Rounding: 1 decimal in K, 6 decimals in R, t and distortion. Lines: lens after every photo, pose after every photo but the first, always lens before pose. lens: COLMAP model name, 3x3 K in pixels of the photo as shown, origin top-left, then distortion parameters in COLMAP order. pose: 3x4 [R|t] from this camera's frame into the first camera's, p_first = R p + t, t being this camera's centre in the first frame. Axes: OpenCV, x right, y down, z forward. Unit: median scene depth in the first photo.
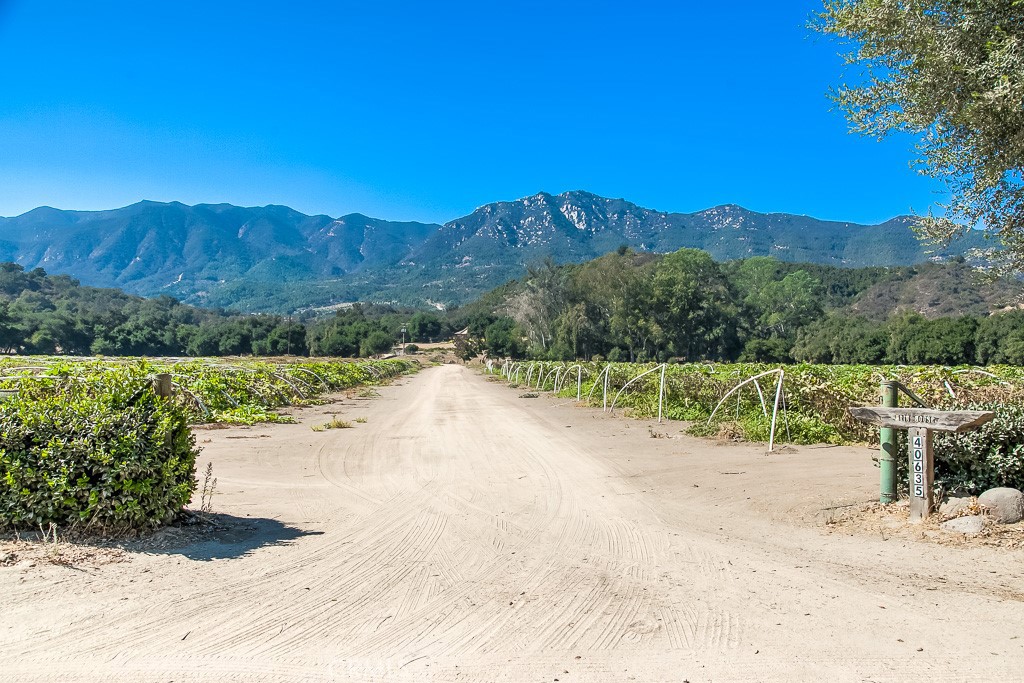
lens RADIAL K [[806.3, 0, 510.8], [0, 806.3, 343.4], [0, 0, 1]] dist [-0.004370, -0.000492]
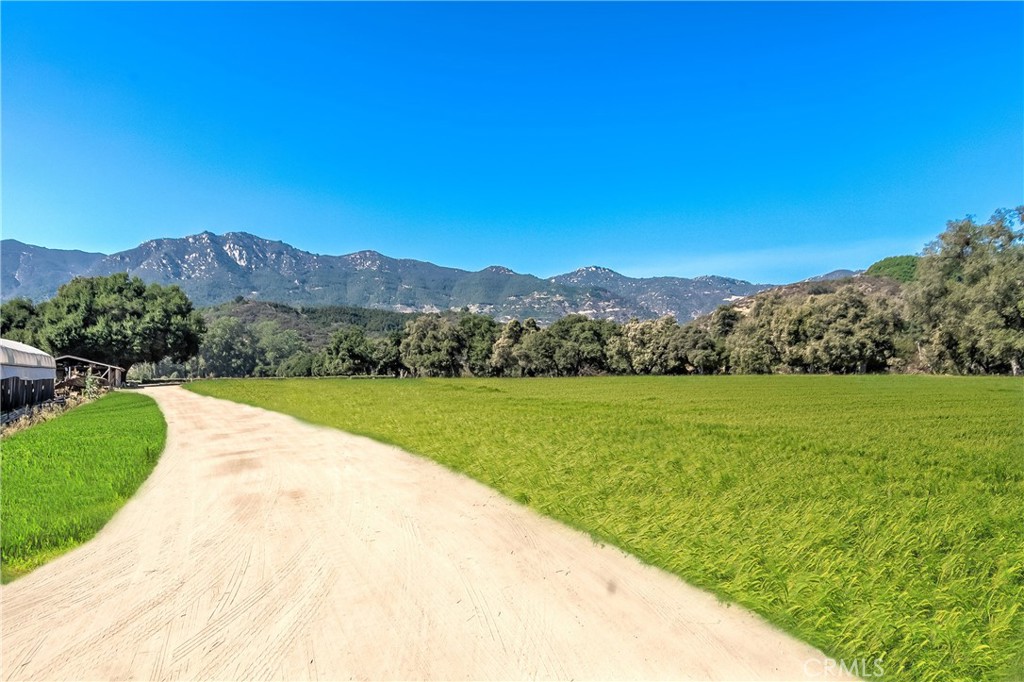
lens RADIAL K [[710.8, 0, 514.7], [0, 710.8, 340.3], [0, 0, 1]] dist [0.008007, -0.002669]
pose [[0.910720, -0.002540, 0.413016, 0.020015], [0.013989, 0.999597, -0.024700, -0.002063], [-0.412787, 0.028272, 0.910389, -0.101699]]
